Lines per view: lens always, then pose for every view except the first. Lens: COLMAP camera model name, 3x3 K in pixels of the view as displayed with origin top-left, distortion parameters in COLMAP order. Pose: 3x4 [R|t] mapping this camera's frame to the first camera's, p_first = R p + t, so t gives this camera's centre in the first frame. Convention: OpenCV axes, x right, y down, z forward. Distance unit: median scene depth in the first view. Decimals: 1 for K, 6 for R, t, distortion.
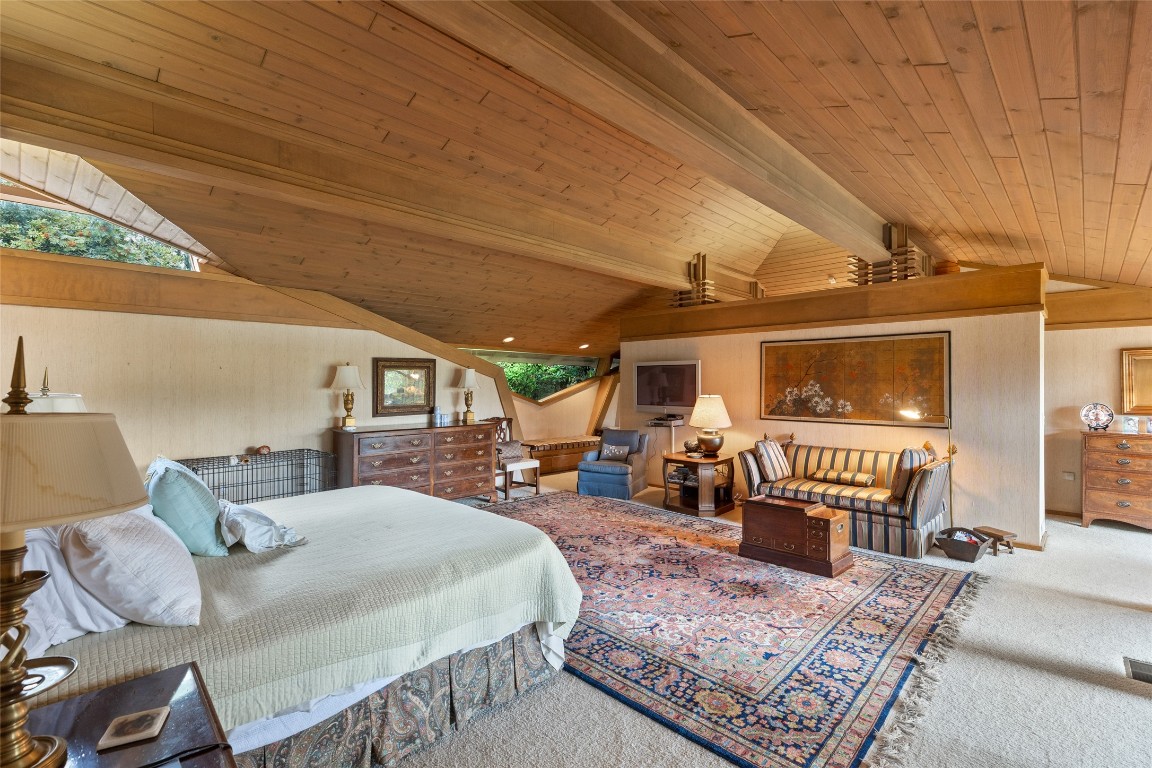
lens RADIAL K [[525.9, 0, 574.2], [0, 525.9, 387.8], [0, 0, 1]] dist [0.002393, -0.000686]
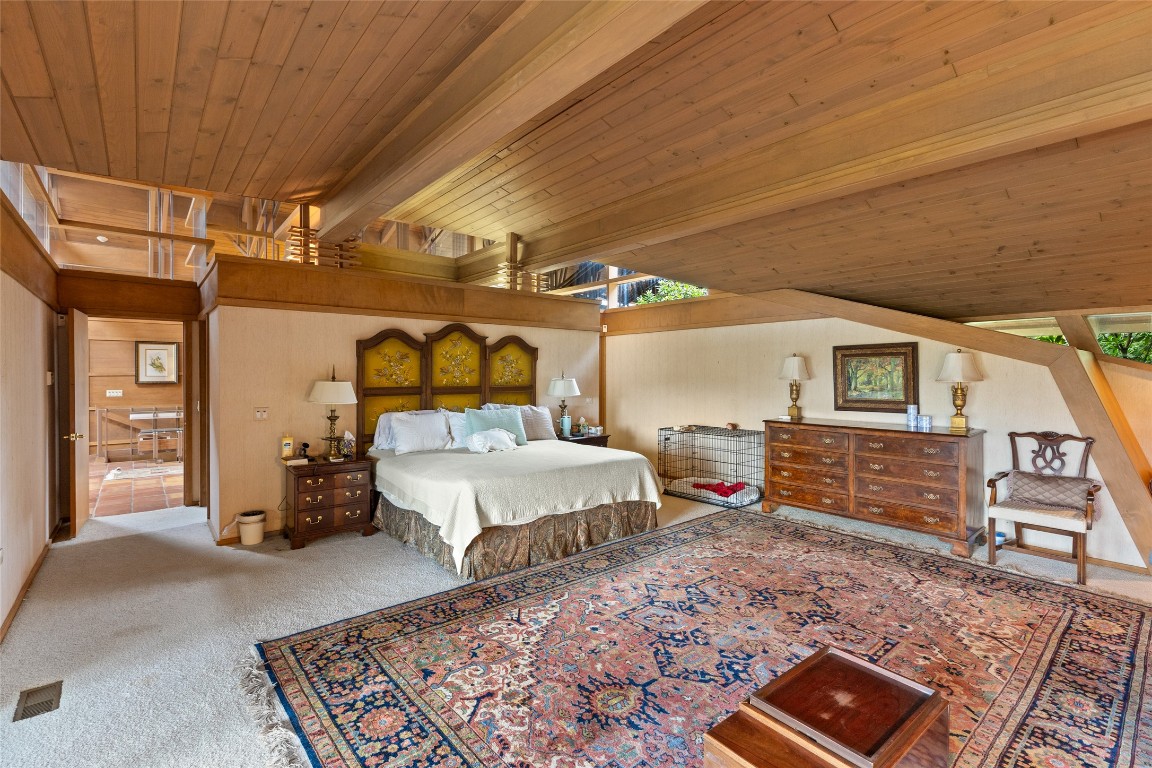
lens RADIAL K [[525.9, 0, 574.8], [0, 525.9, 373.1], [0, 0, 1]] dist [0.002393, -0.000686]
pose [[-0.103461, -0.000481, -0.994633, 1.010062], [-0.010728, 0.999942, 0.000633, -0.009292], [0.994576, 0.010736, -0.103460, 1.087281]]
